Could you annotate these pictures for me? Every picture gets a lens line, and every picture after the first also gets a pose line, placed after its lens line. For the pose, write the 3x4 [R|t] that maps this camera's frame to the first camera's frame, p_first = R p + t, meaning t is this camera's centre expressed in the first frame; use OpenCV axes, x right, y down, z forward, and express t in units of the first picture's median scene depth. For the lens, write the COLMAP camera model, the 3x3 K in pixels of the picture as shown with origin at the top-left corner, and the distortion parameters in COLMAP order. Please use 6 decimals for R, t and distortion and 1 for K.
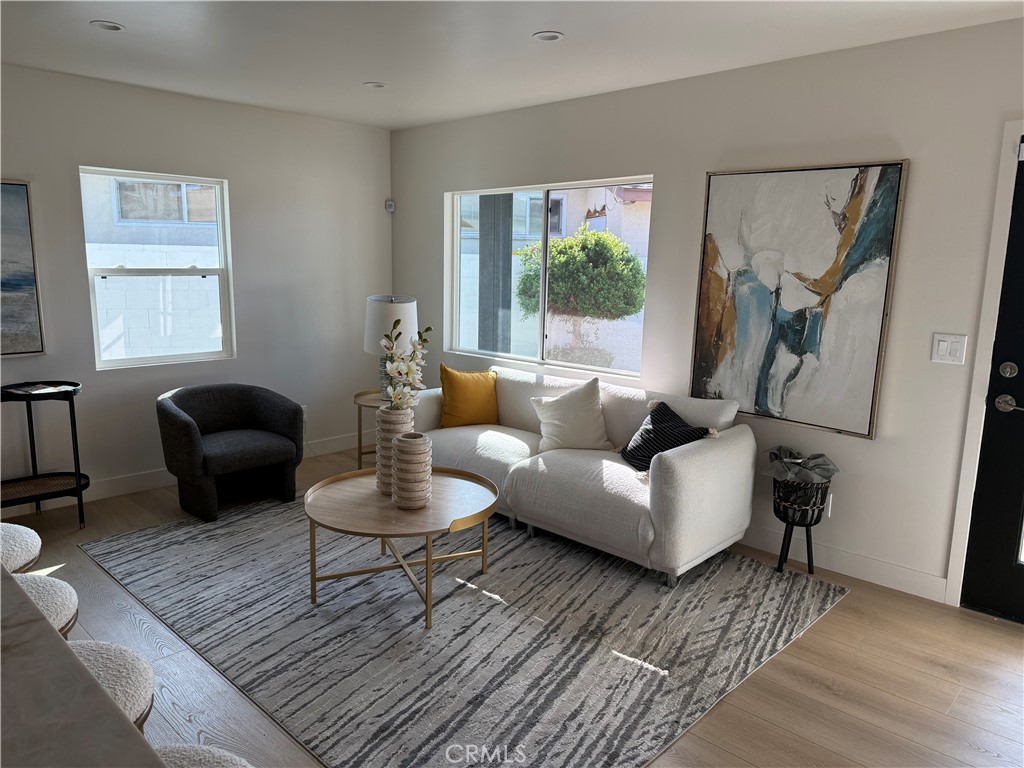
lens RADIAL K [[717.6, 0, 512.0], [0, 717.6, 384.0], [0, 0, 1]] dist [0.092682, -0.139532]
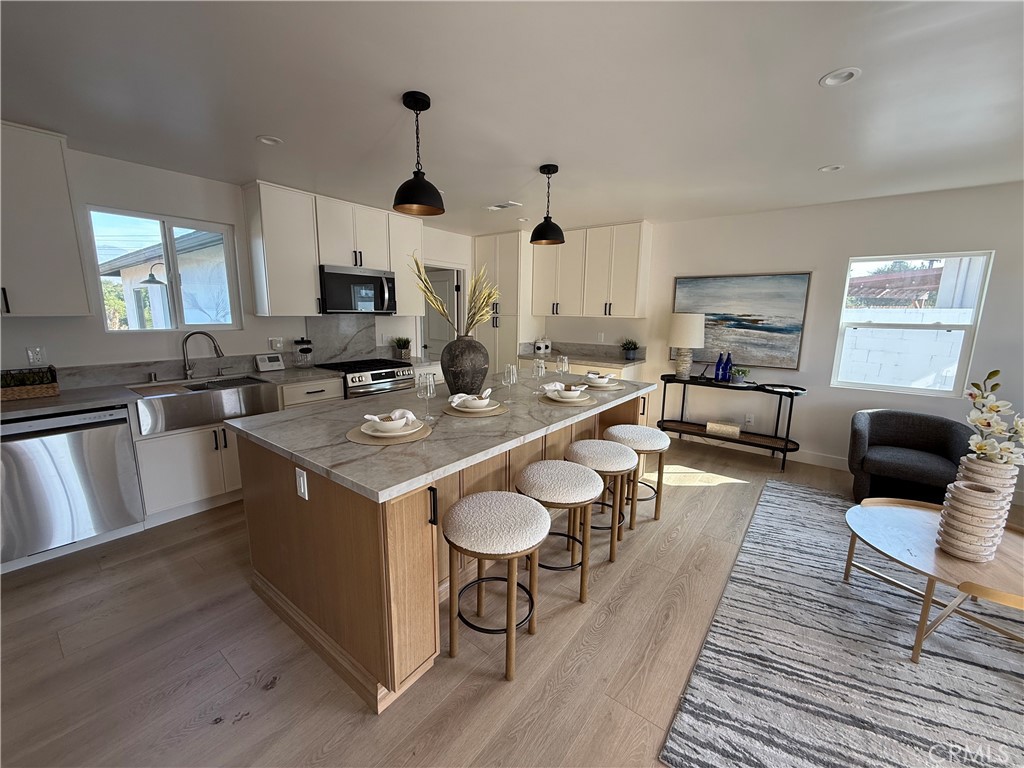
lens RADIAL K [[408.2, 0, 508.2], [0, 408.2, 382.0], [0, 0, 1]] dist [-0.001440, -0.000196]
pose [[0.104452, 0.153640, -0.982591, 0.336615], [-0.179429, 0.974694, 0.133331, -0.029466], [0.978210, 0.162378, 0.129376, 0.282588]]
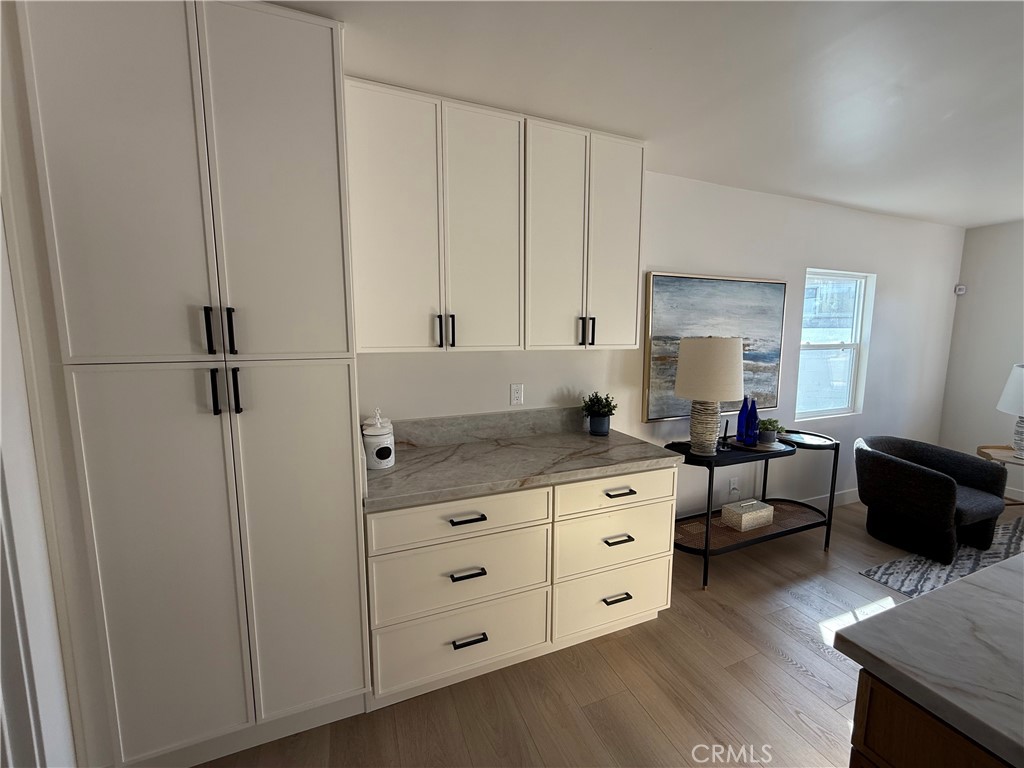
lens RADIAL K [[408.2, 0, 508.2], [0, 408.2, 382.0], [0, 0, 1]] dist [-0.001440, -0.000196]
pose [[0.908918, 0.030539, -0.415855, -1.080780], [-0.053877, 0.997556, -0.044499, -0.042759], [0.413480, 0.062851, 0.908342, 0.158128]]
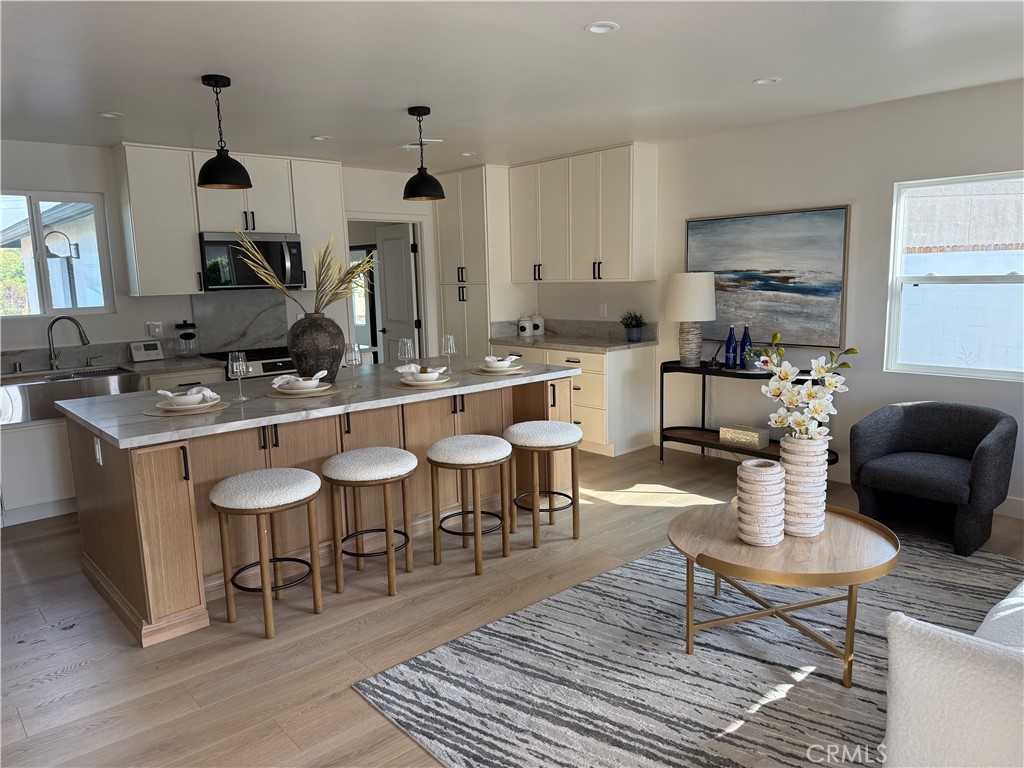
lens RADIAL K [[717.6, 0, 512.0], [0, 717.6, 384.0], [0, 0, 1]] dist [0.092682, -0.139532]
pose [[-0.082190, 0.137530, -0.987082, 0.794149], [-0.143766, 0.978437, 0.148296, -0.118213], [0.986193, 0.154097, -0.060646, 0.765380]]
